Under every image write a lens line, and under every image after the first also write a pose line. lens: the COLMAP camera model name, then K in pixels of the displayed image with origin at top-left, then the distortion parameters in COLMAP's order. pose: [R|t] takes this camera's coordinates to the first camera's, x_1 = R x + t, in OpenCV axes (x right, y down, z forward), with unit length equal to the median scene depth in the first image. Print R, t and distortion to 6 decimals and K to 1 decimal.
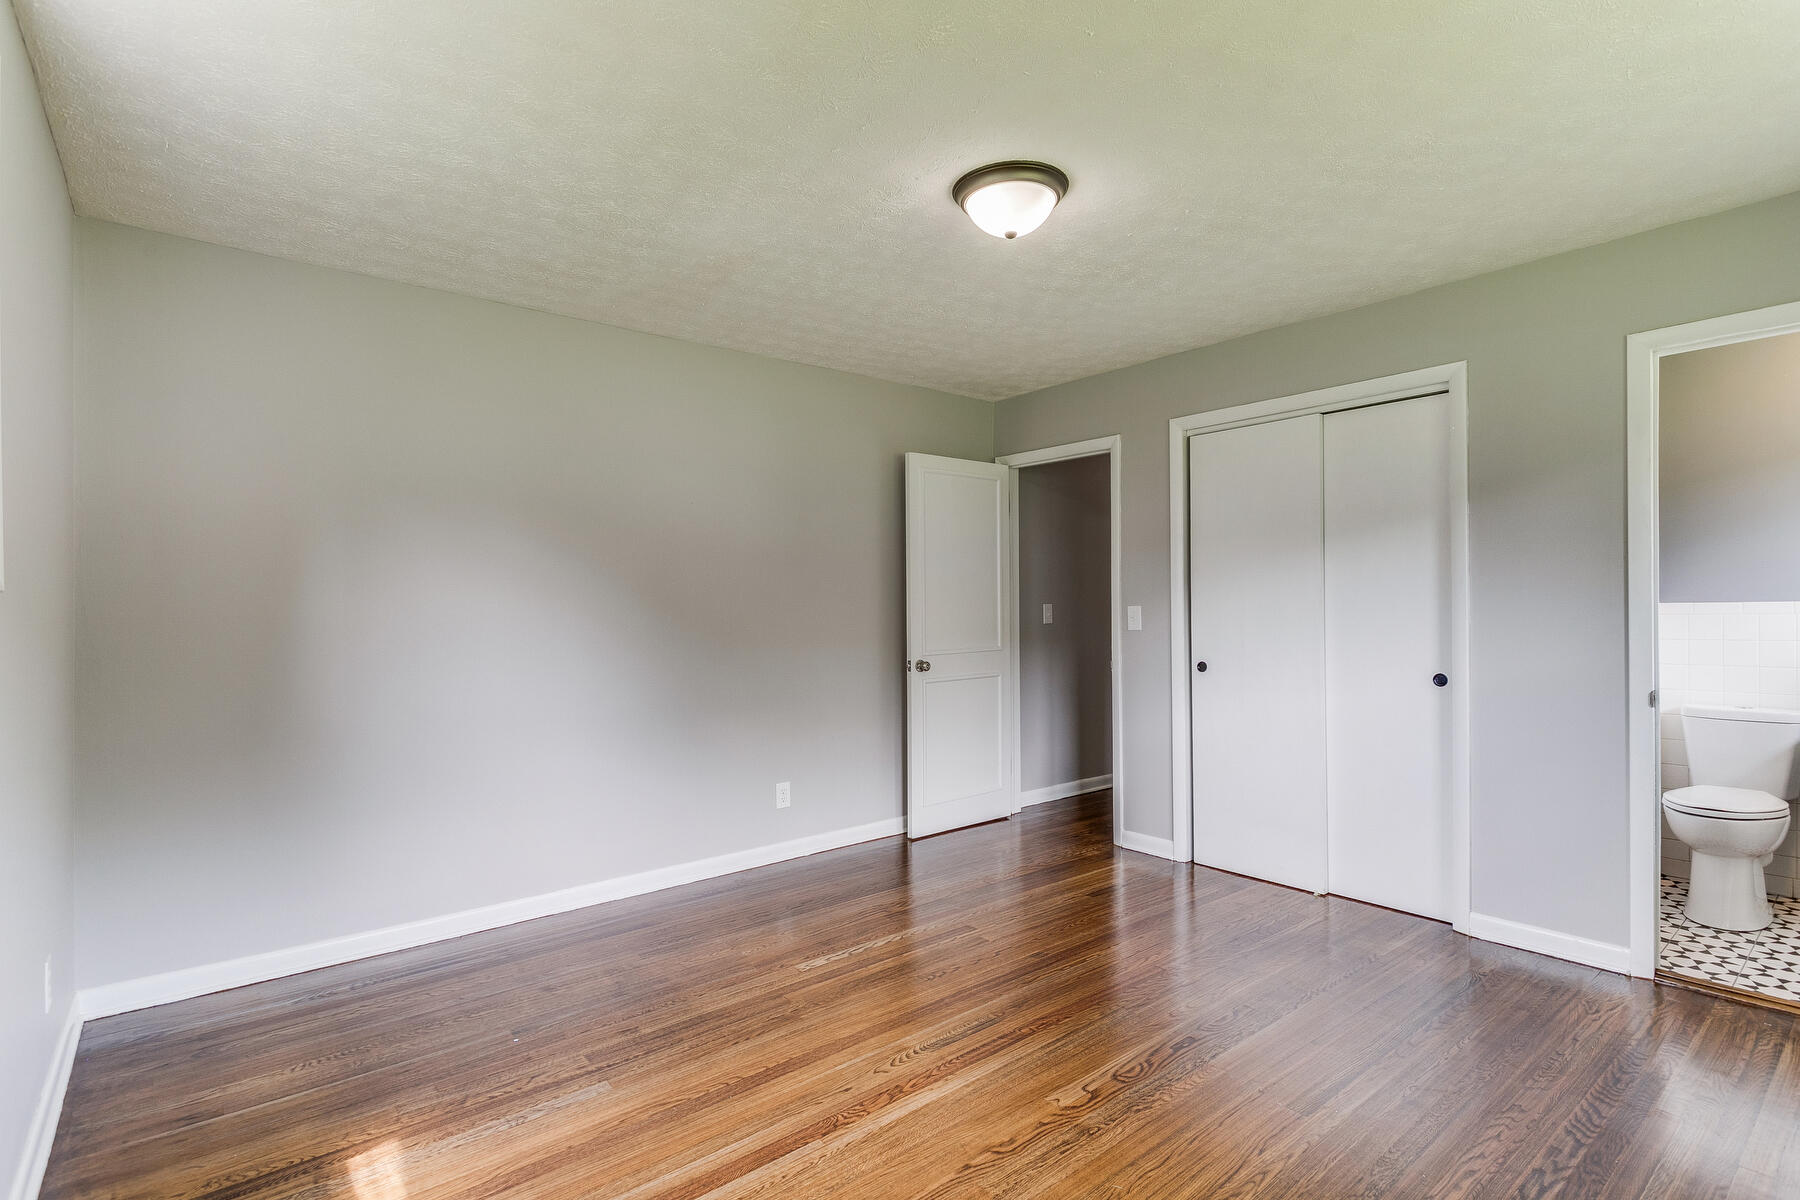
lens RADIAL K [[864.5, 0, 903.1], [0, 864.5, 602.3], [0, 0, 1]] dist [0.000834, 0.000169]
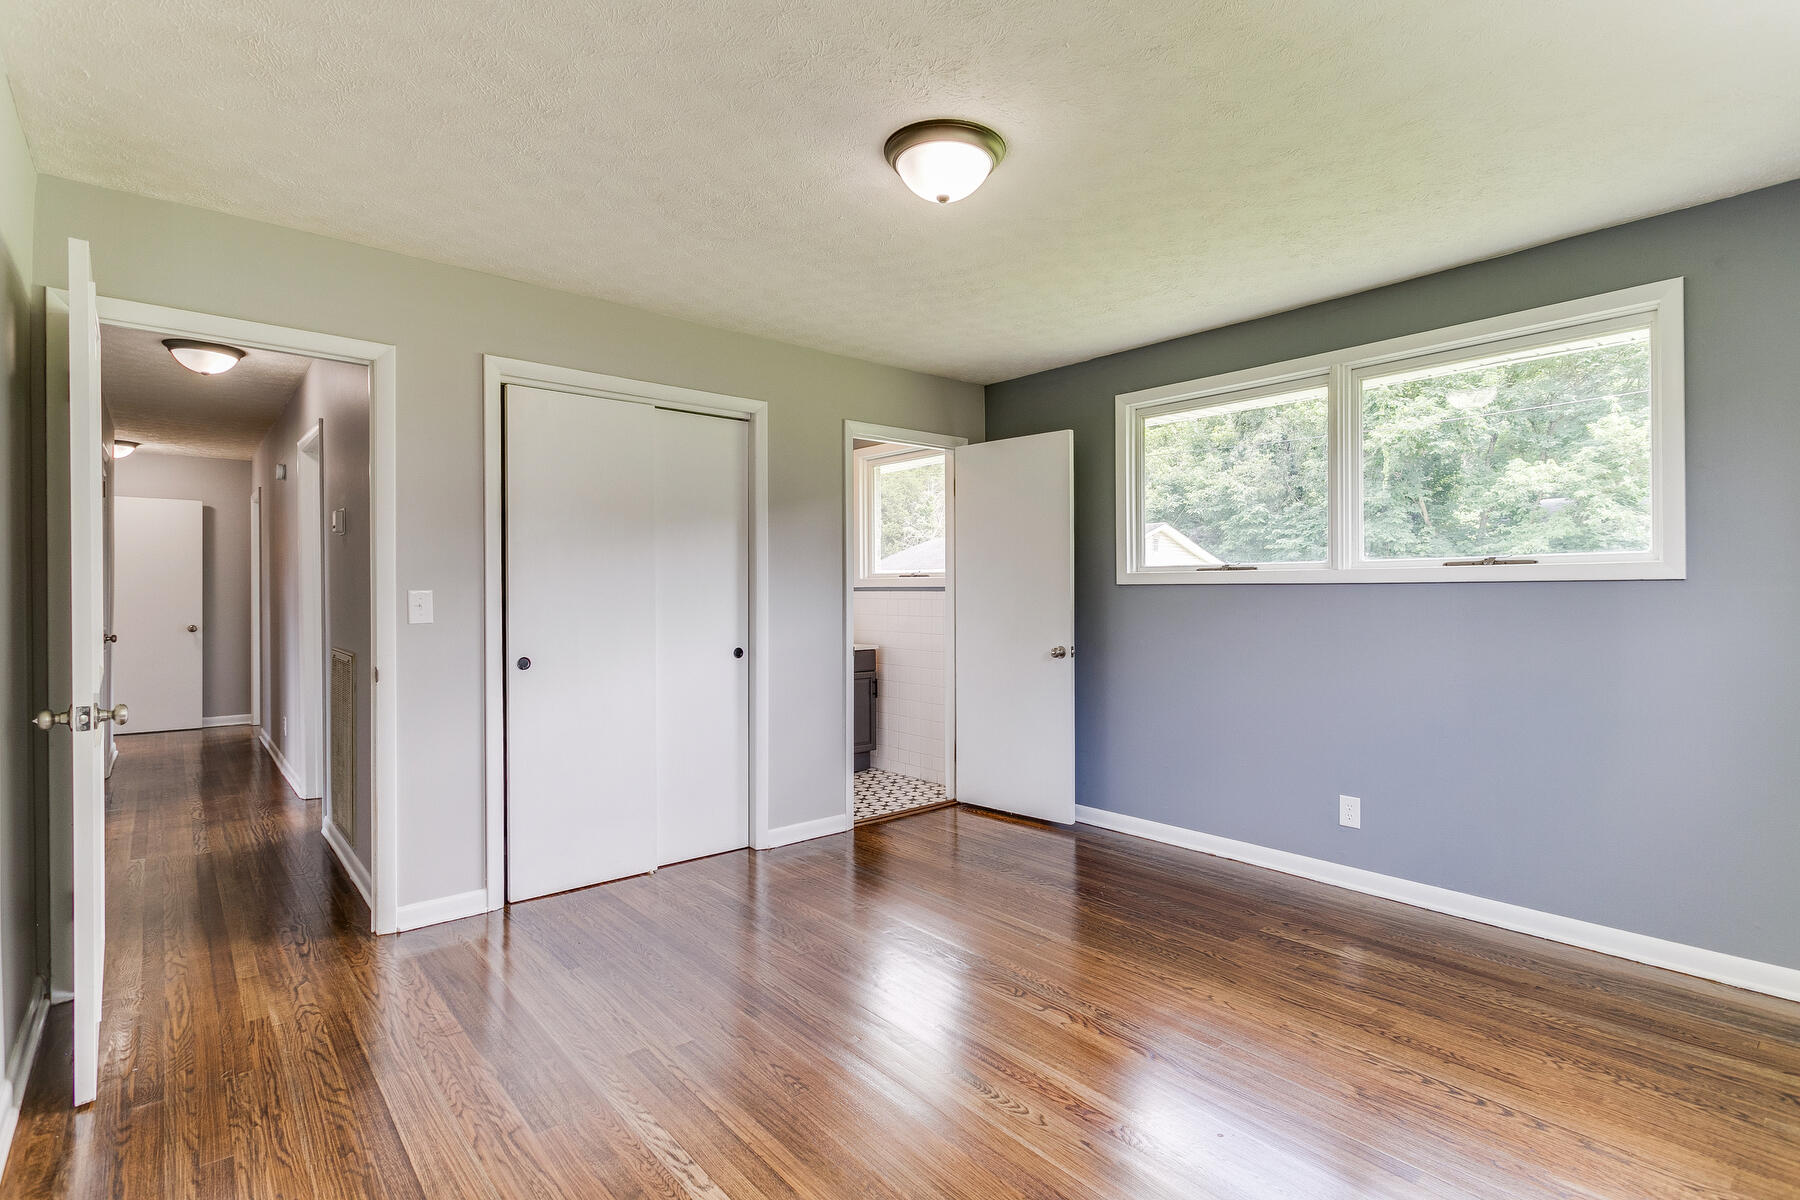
lens RADIAL K [[867.5, 0, 908.4], [0, 867.5, 591.6], [0, 0, 1]] dist [0.000681, 0.000065]
pose [[-0.028447, 0.008798, 0.999557, -0.593884], [-0.005735, 0.999943, -0.008965, 0.011970], [-0.999579, -0.005987, -0.028395, 0.765405]]
